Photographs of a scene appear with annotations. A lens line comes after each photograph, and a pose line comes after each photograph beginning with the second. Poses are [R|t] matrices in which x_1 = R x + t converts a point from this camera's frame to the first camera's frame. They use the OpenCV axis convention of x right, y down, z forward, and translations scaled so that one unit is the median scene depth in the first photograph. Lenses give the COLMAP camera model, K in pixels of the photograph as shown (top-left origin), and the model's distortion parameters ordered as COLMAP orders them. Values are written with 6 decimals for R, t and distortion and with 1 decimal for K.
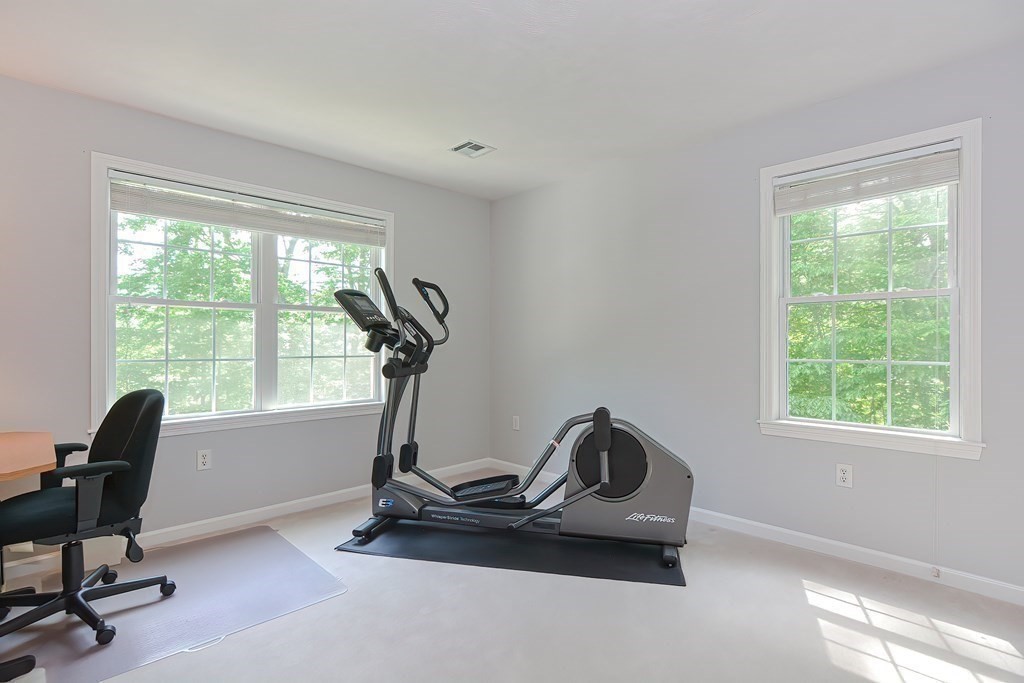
lens RADIAL K [[499.2, 0, 510.1], [0, 499.2, 344.2], [0, 0, 1]] dist [-0.012785, 0.000582]
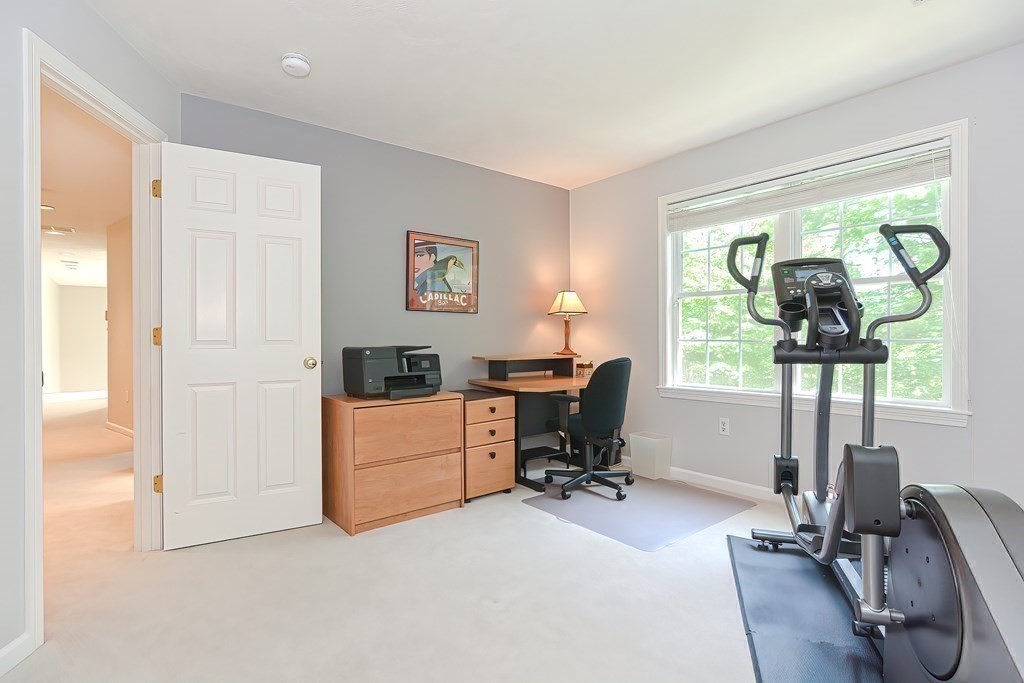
lens RADIAL K [[499.2, 0, 515.9], [0, 499.2, 341.2], [0, 0, 1]] dist [-0.012785, 0.000582]
pose [[-0.099722, 0.010239, -0.994963, 0.571300], [0.004037, 0.999943, 0.009886, 0.018902], [0.995007, -0.003031, -0.099758, 0.612026]]
